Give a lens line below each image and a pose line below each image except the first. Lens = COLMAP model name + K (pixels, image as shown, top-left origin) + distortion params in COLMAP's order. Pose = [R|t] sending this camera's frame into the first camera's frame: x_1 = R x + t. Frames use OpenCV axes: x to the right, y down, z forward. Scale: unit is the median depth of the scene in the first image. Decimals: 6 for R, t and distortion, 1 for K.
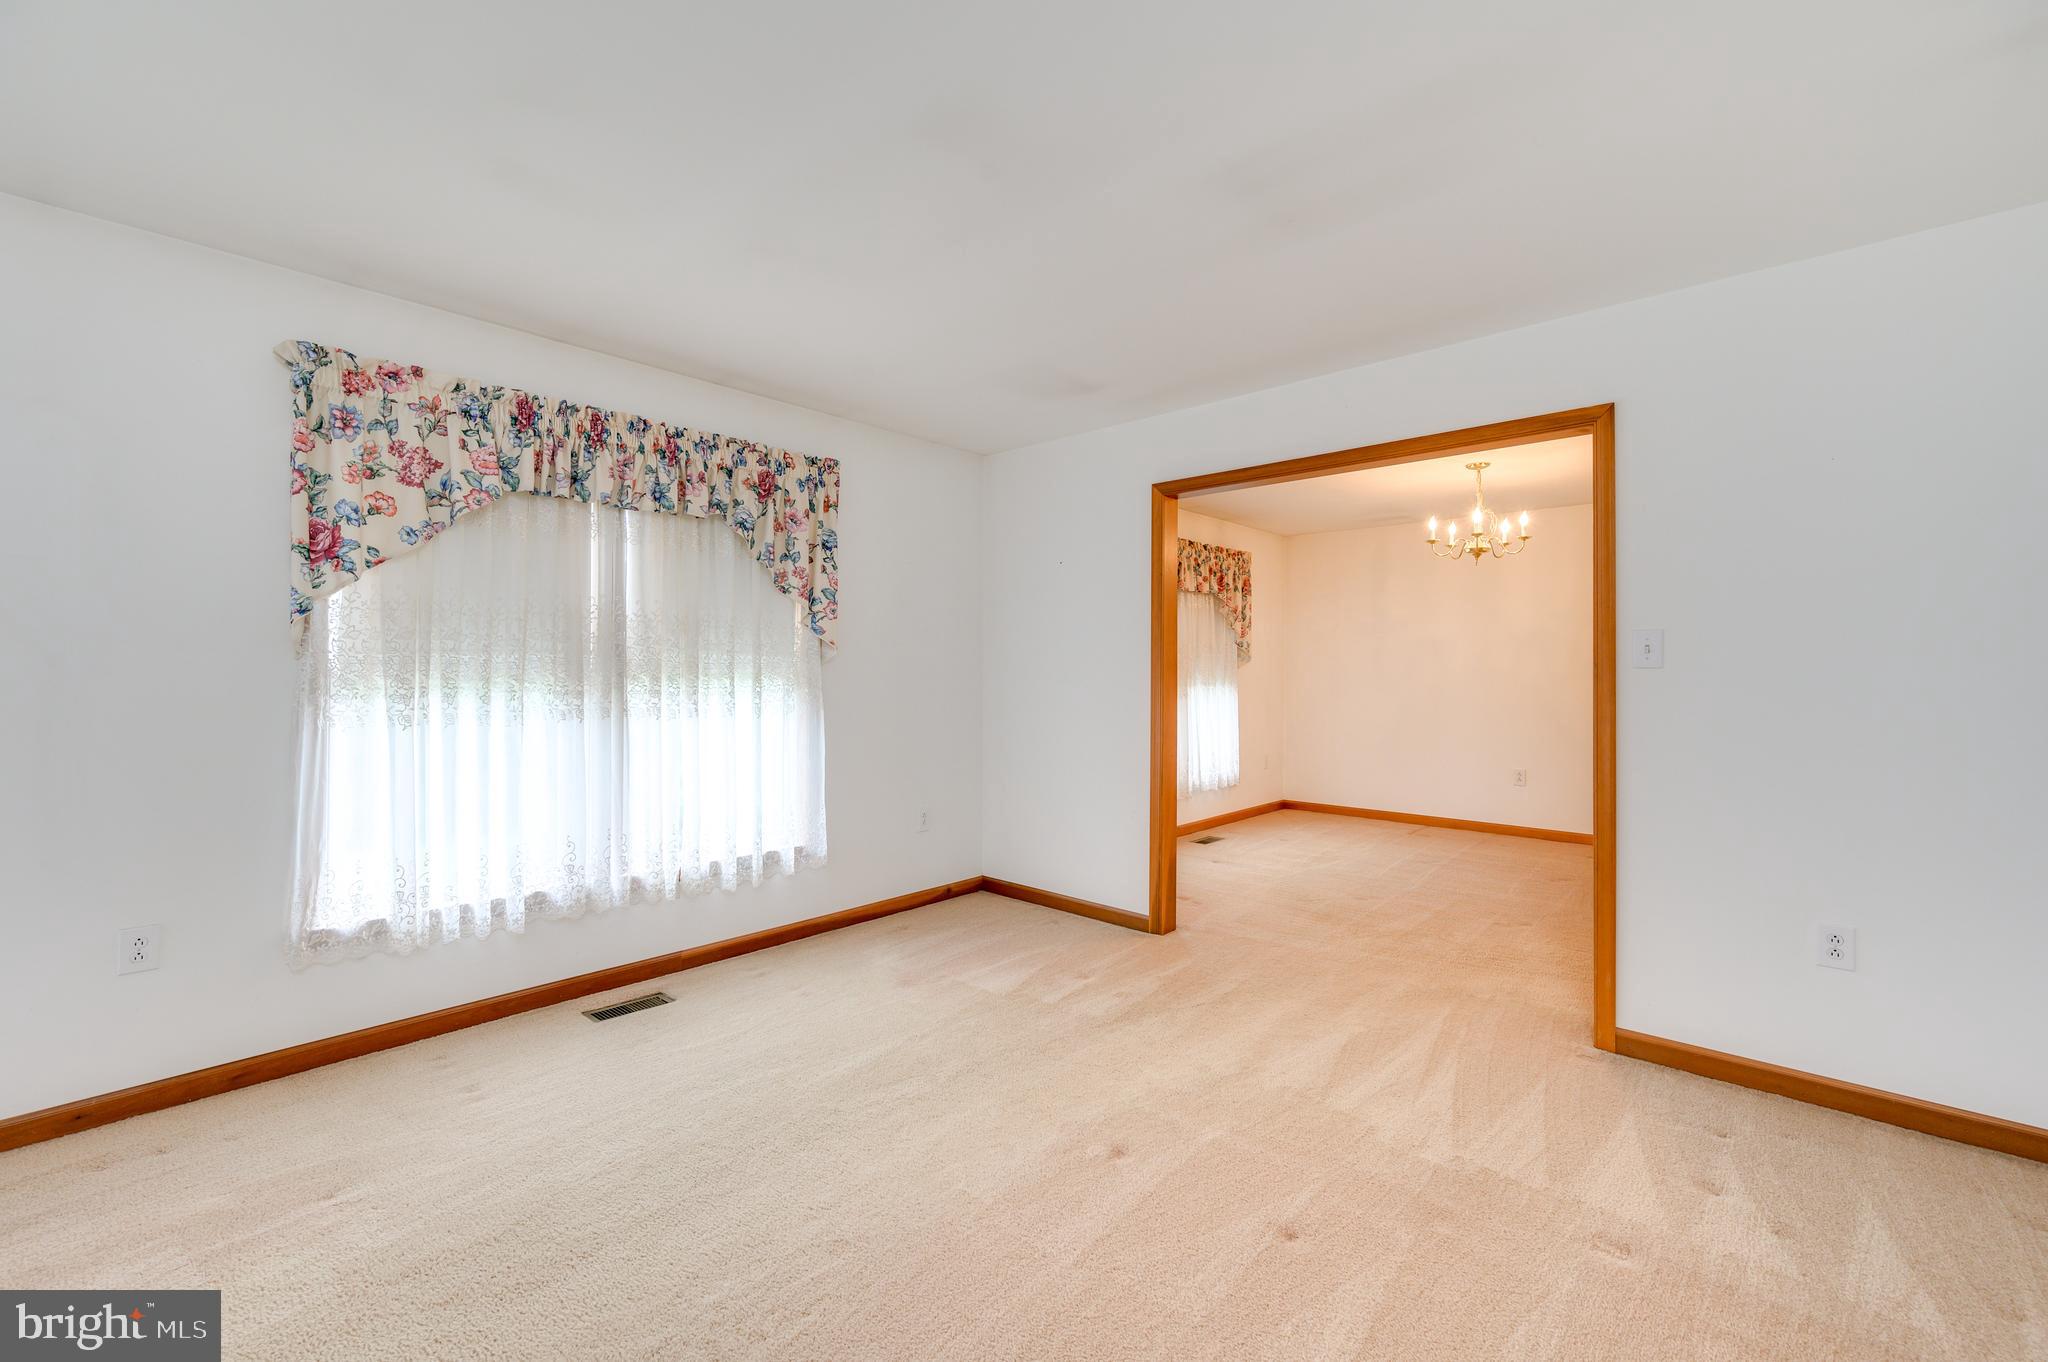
lens RADIAL K [[860.6, 0, 1019.9], [0, 860.6, 645.5], [0, 0, 1]] dist [0.000733, 0.000130]
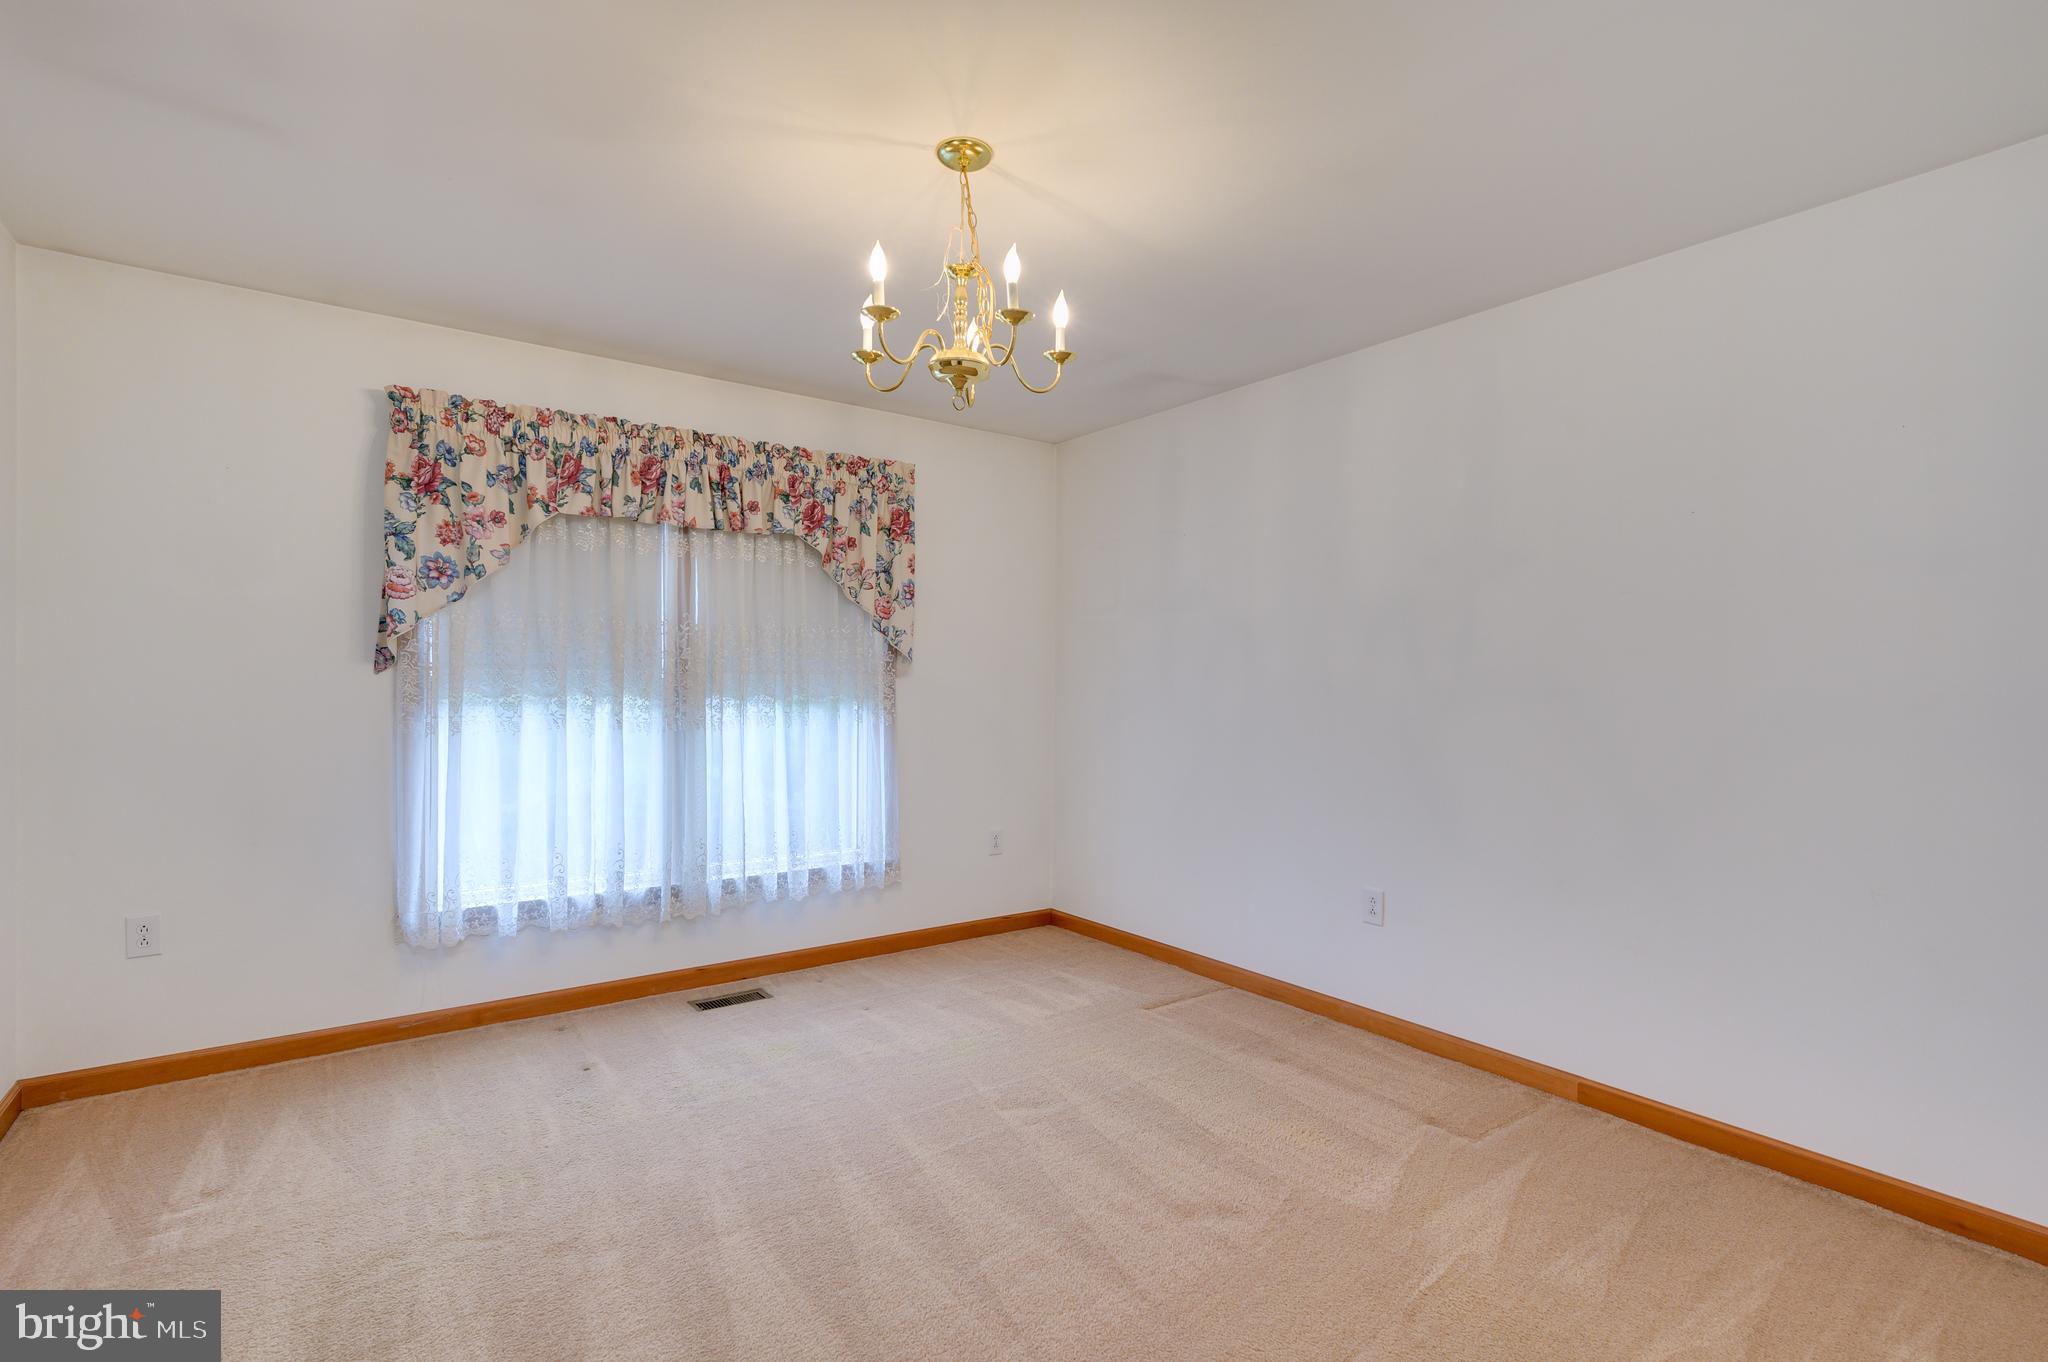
lens RADIAL K [[770.6, 0, 1023.4], [0, 770.6, 683.3], [0, 0, 1]] dist [-0.001698, -0.000101]
pose [[0.954270, 0.000295, -0.298945, 0.188075], [0.006905, 0.999711, 0.023026, 0.007754], [0.298866, -0.024037, 0.953992, 0.217150]]
